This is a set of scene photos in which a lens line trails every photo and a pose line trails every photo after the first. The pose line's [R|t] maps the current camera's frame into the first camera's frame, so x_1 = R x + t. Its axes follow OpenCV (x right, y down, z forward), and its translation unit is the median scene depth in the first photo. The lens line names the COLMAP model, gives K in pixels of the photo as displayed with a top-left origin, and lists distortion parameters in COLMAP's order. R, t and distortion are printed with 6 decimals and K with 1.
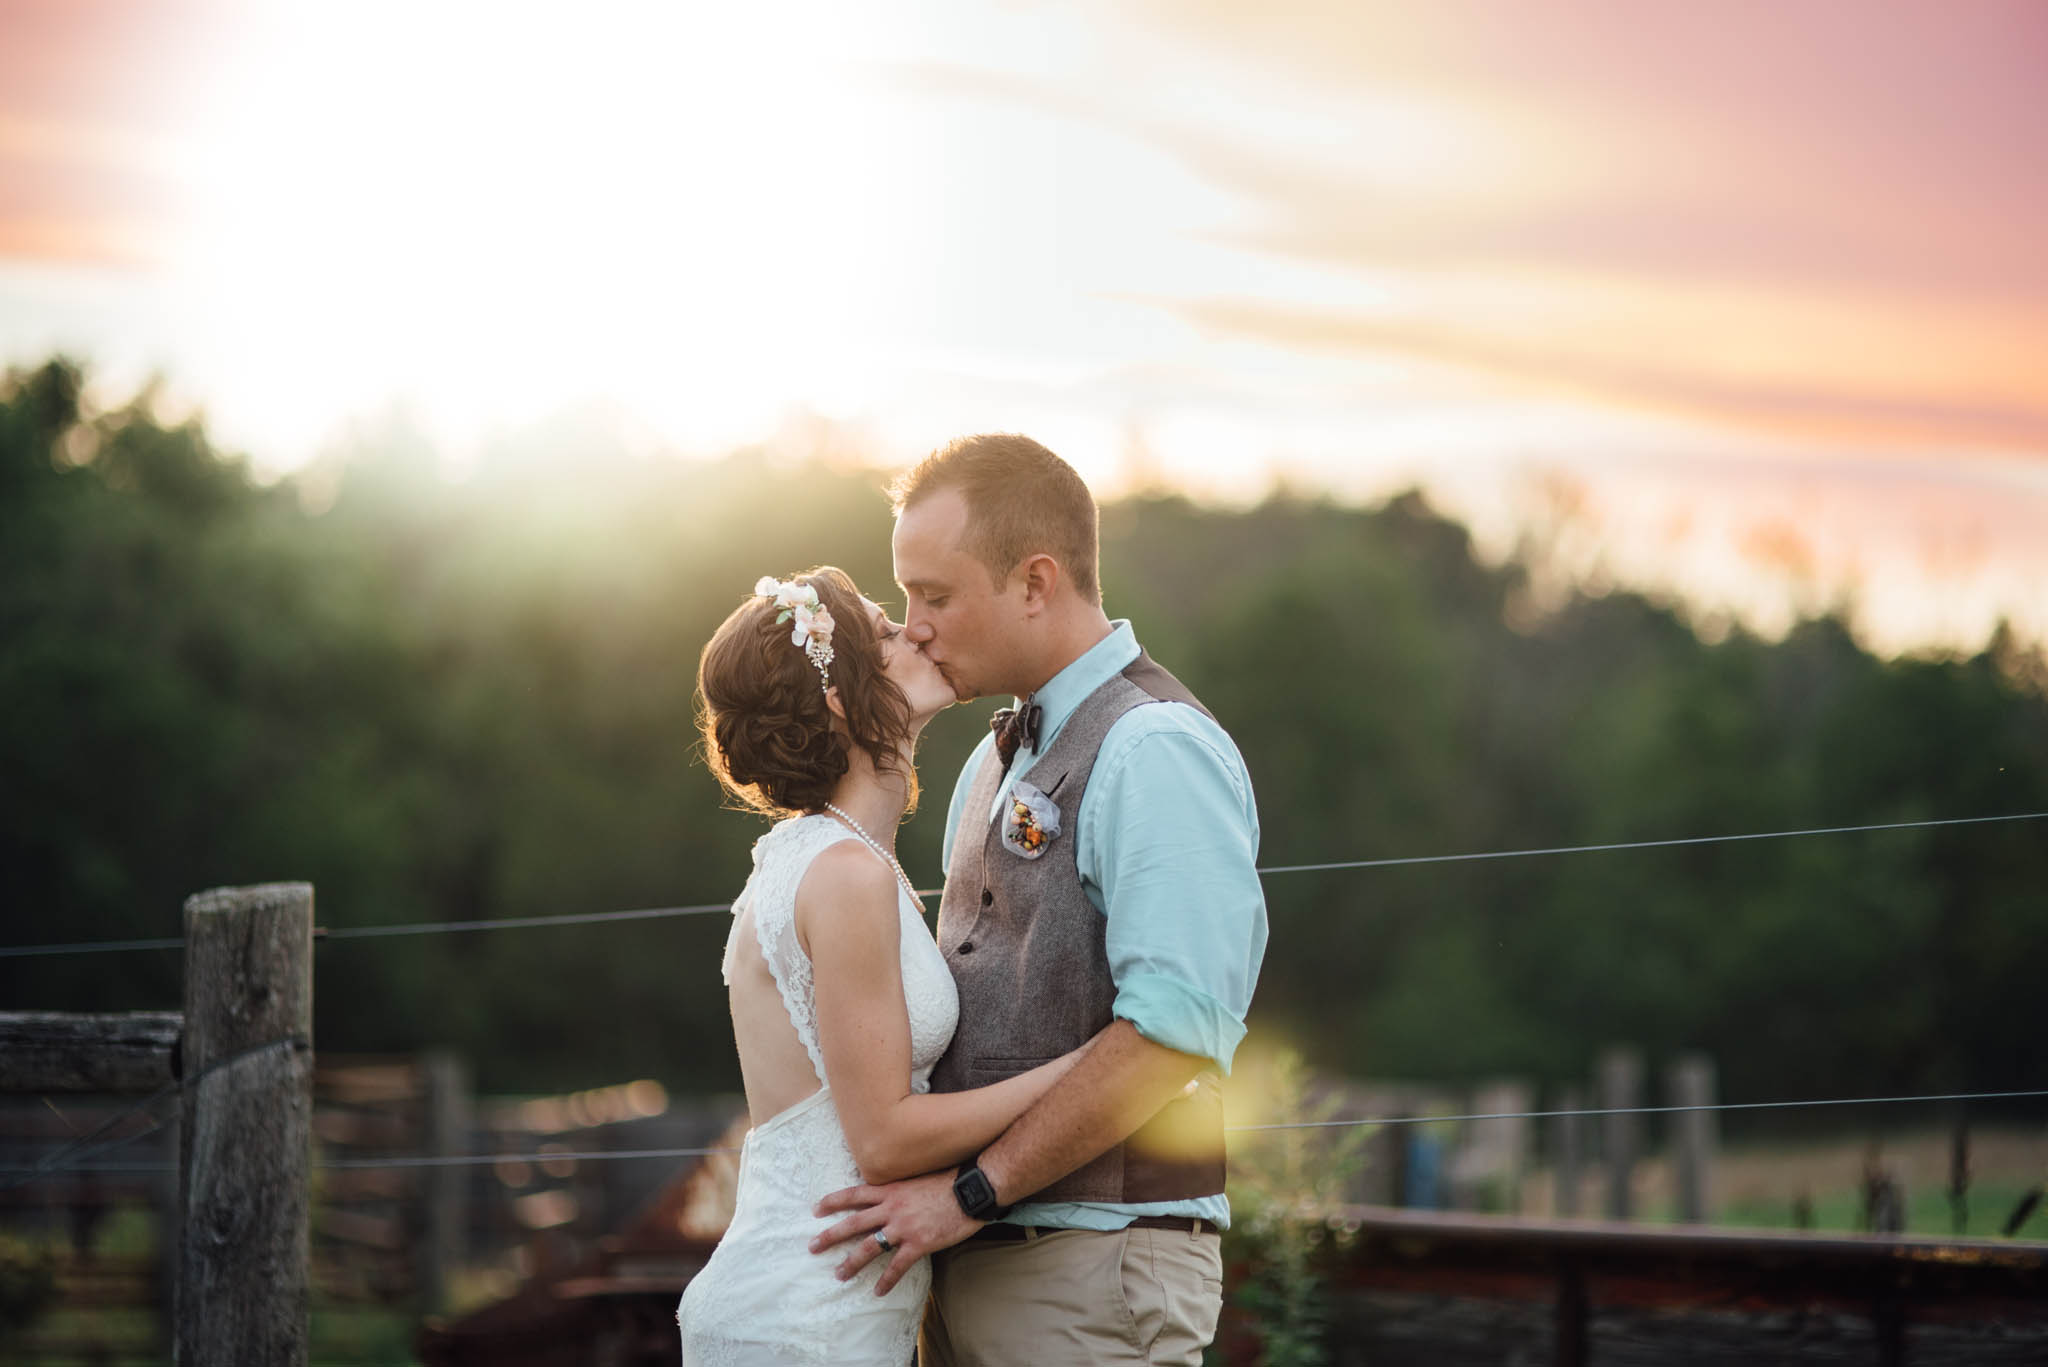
lens RADIAL K [[5065.9, 0, 1023.2], [0, 5065.9, 686.3], [0, 0, 1]] dist [-0.027665, 0.000000]
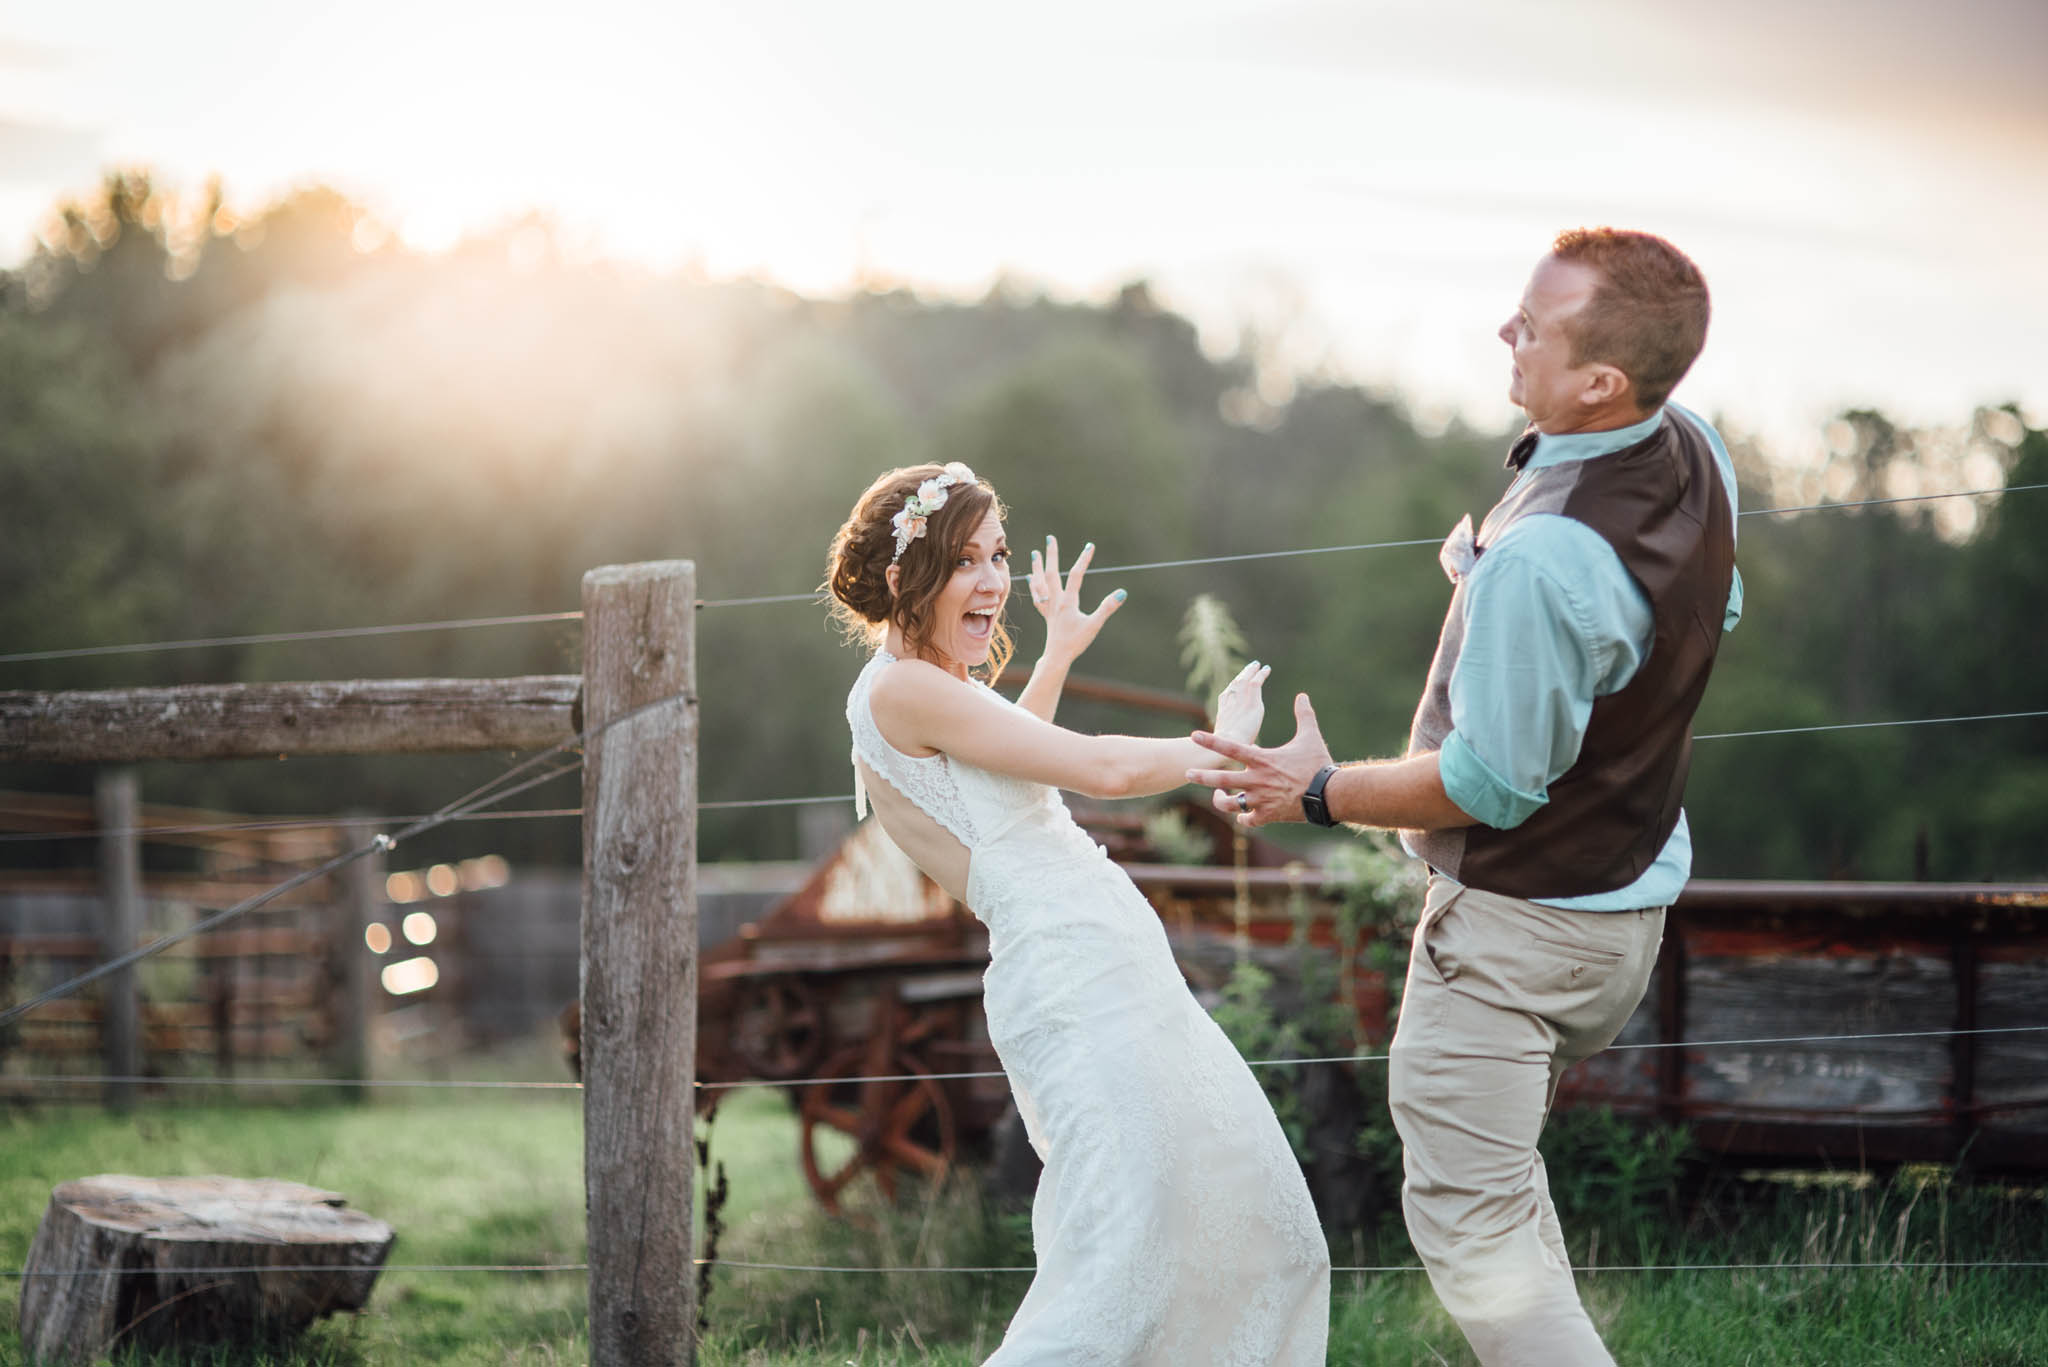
lens RADIAL K [[5065.9, 0, 1024.9], [0, 5065.9, 680.5], [0, 0, 1]] dist [-0.027665, 0.000000]
pose [[0.998231, -0.010117, 0.058584, -0.134865], [0.007887, 0.999240, 0.038162, 0.023481], [-0.058926, -0.037633, 0.997553, -0.144880]]
